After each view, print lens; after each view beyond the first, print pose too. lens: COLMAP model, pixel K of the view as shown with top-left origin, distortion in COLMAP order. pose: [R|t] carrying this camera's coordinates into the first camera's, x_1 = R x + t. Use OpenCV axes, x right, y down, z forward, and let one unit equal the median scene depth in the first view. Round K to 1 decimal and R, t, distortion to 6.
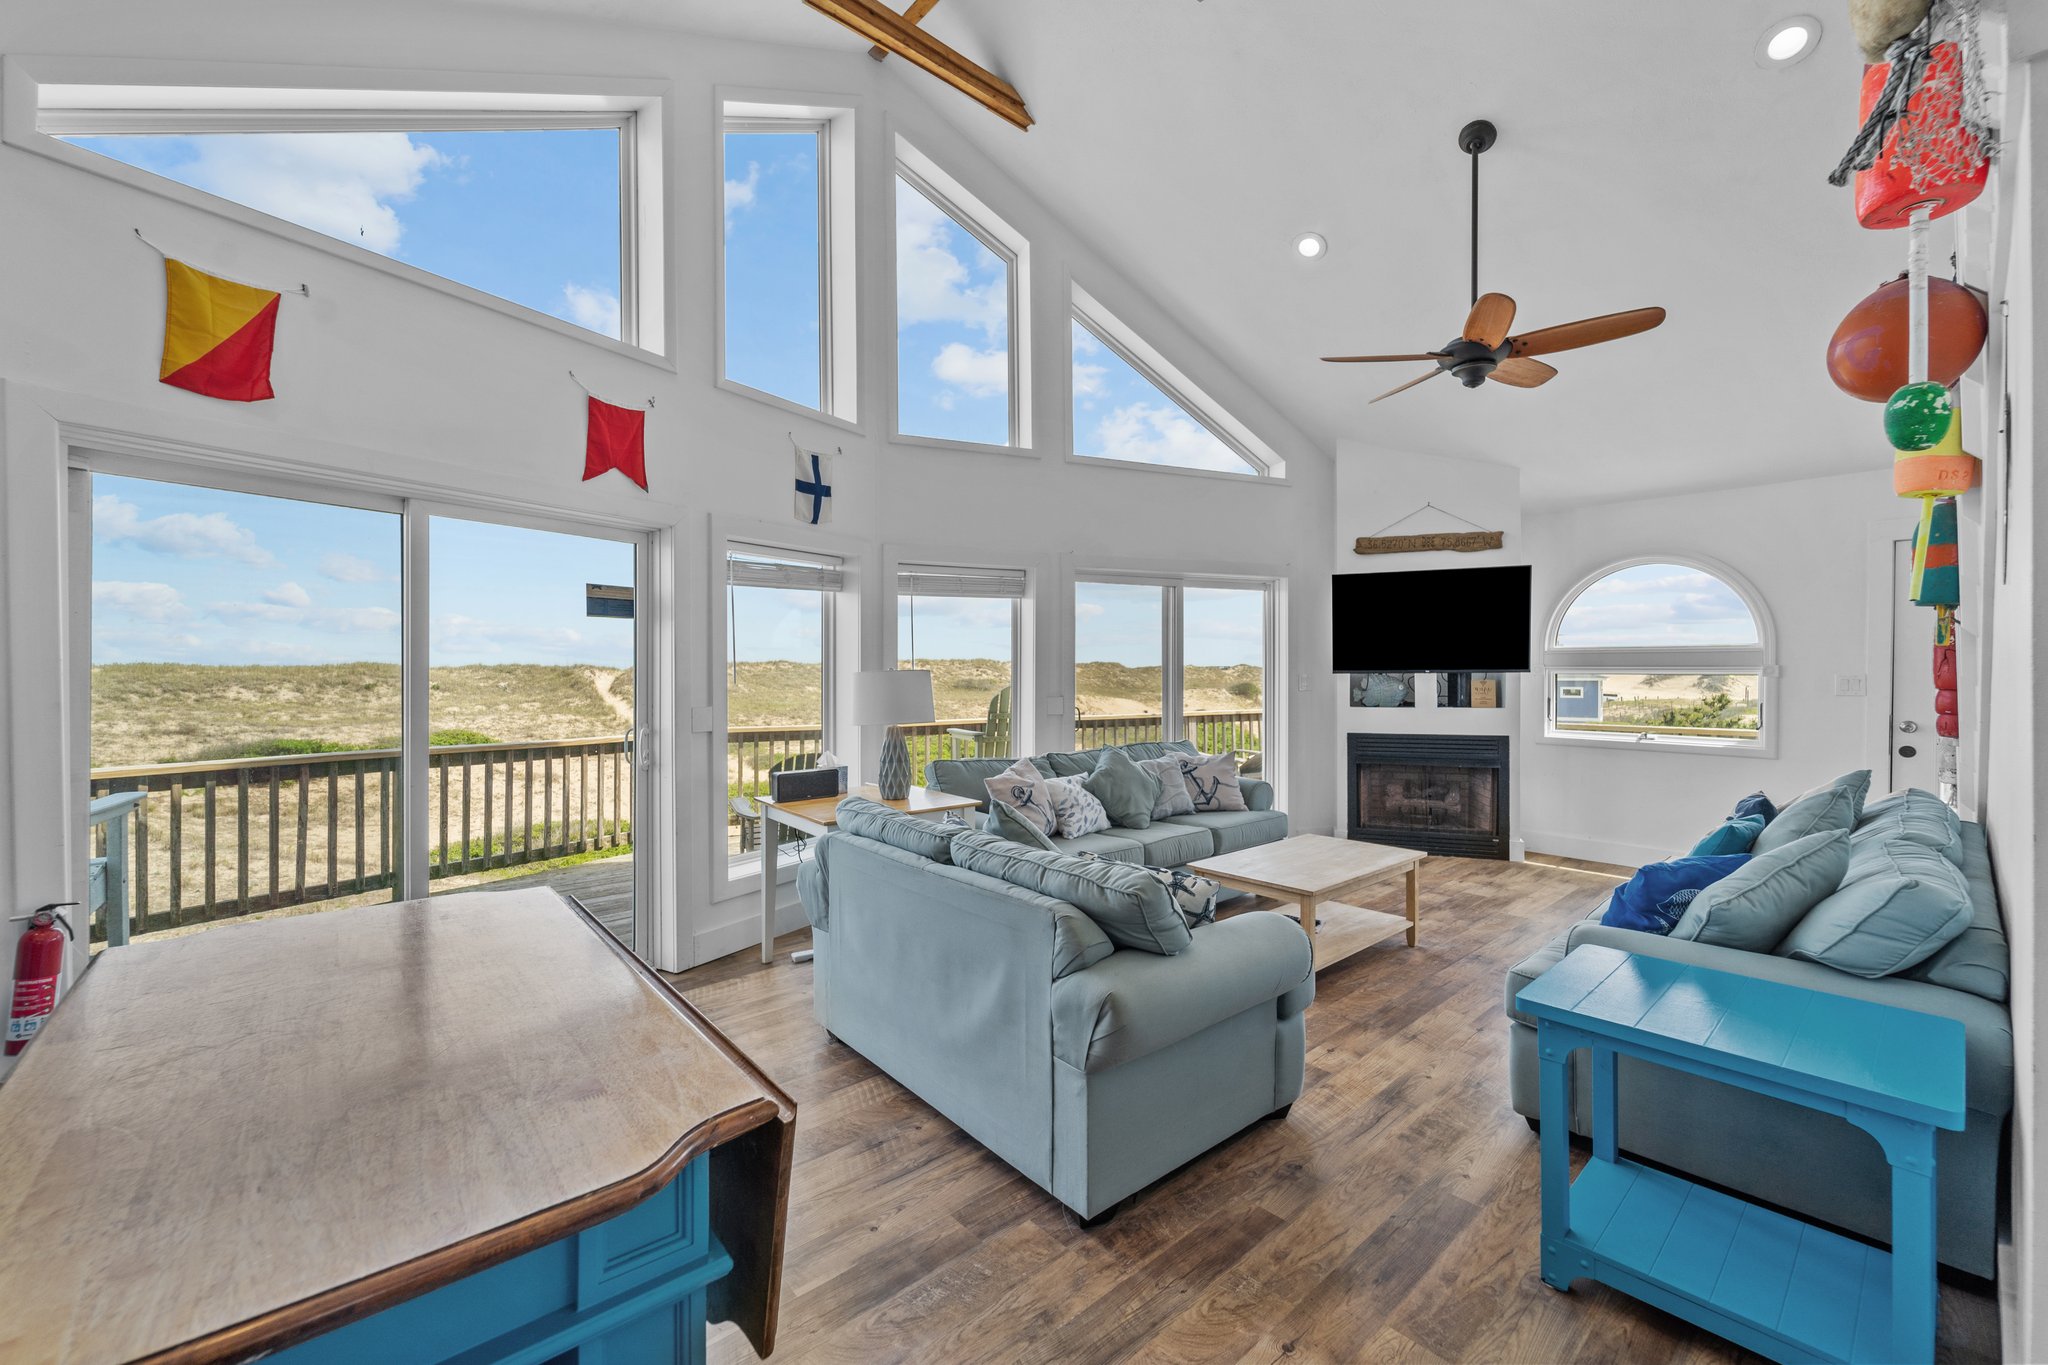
lens RADIAL K [[820.9, 0, 1026.5], [0, 820.9, 673.2], [0, 0, 1]] dist [0.000097, -0.000499]
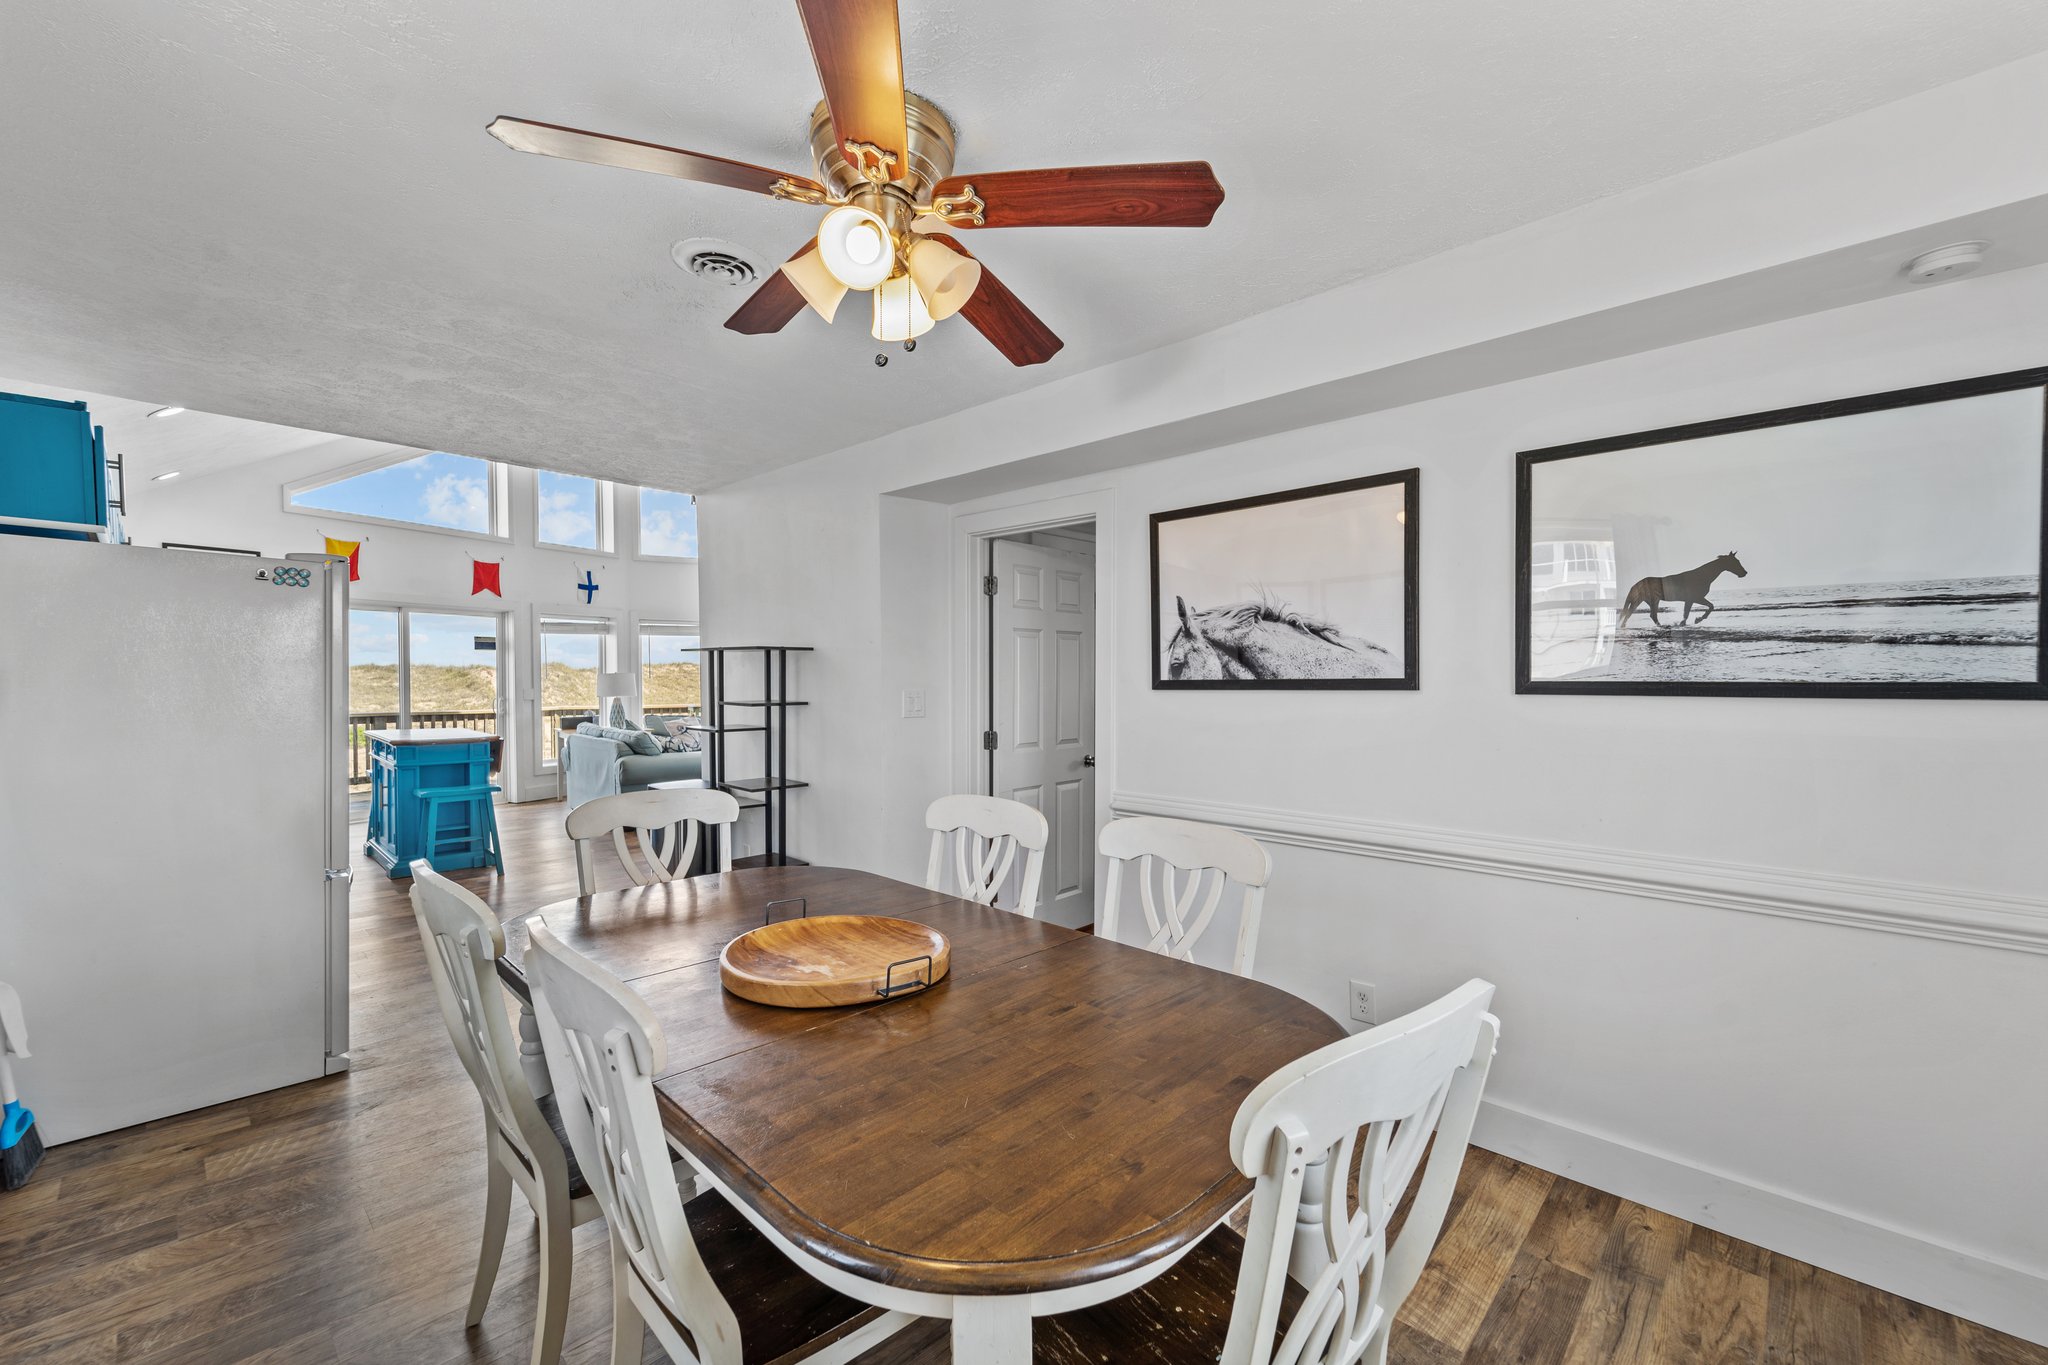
lens RADIAL K [[818.9, 0, 1035.0], [0, 818.9, 692.4], [0, 0, 1]] dist [0.000828, -0.000065]
pose [[0.995055, -0.000094, 0.099326, 0.619882], [-0.002007, 0.999776, 0.021053, 0.000896], [-0.099306, -0.021148, 0.994832, -1.120586]]
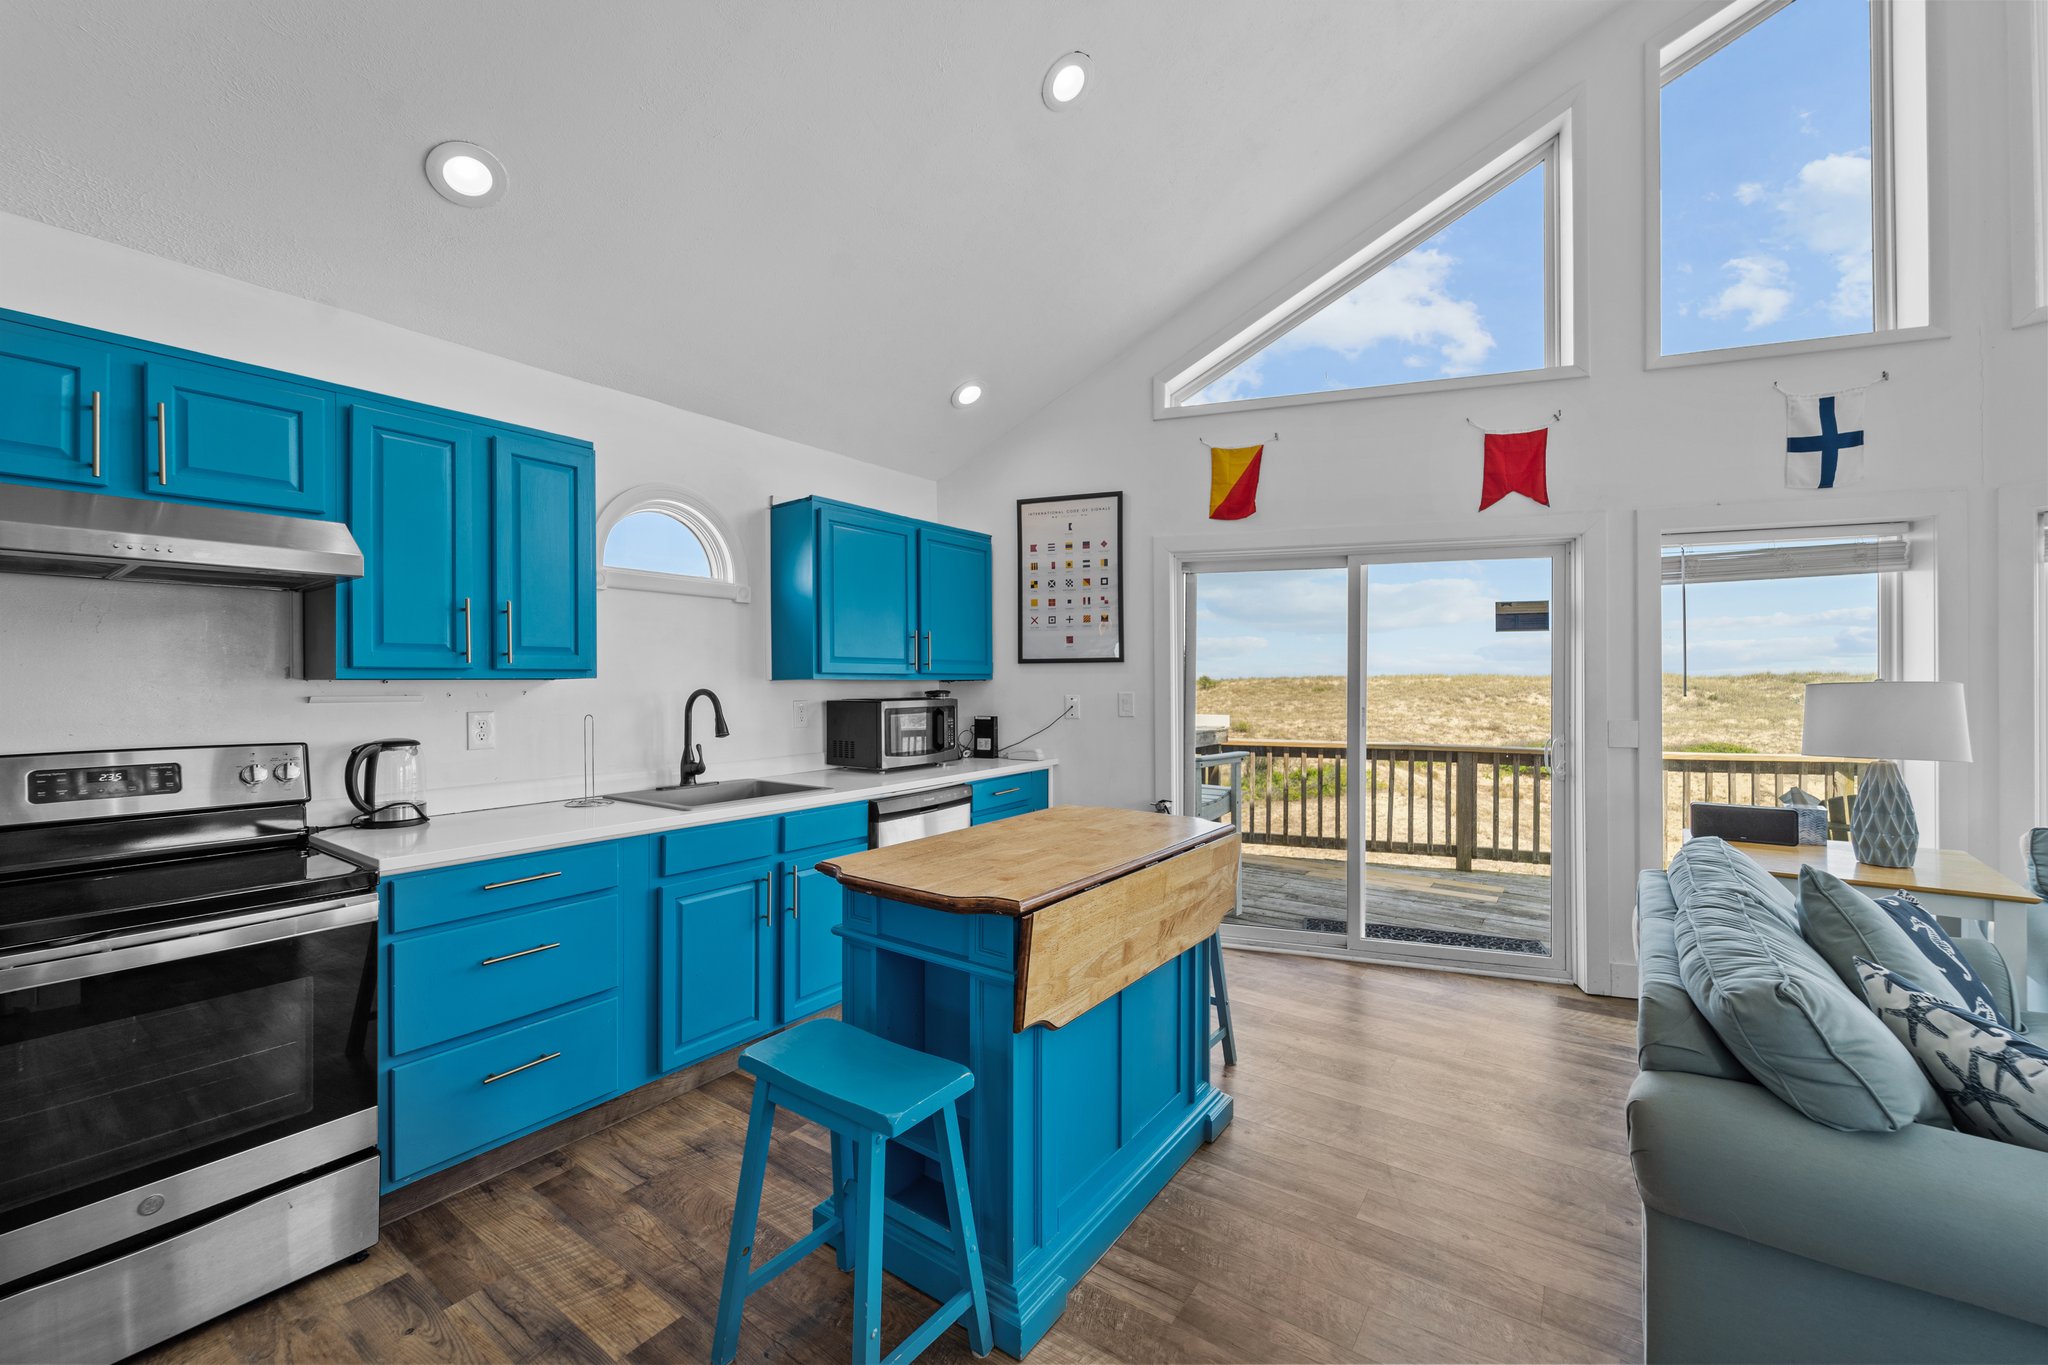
lens RADIAL K [[820.9, 0, 1026.5], [0, 820.9, 673.2], [0, 0, 1]] dist [0.000097, -0.000499]
pose [[0.227683, -0.006599, -0.973713, 0.282296], [-0.004433, 0.999960, -0.007814, -0.001886], [0.973725, 0.006095, 0.227644, 0.100106]]
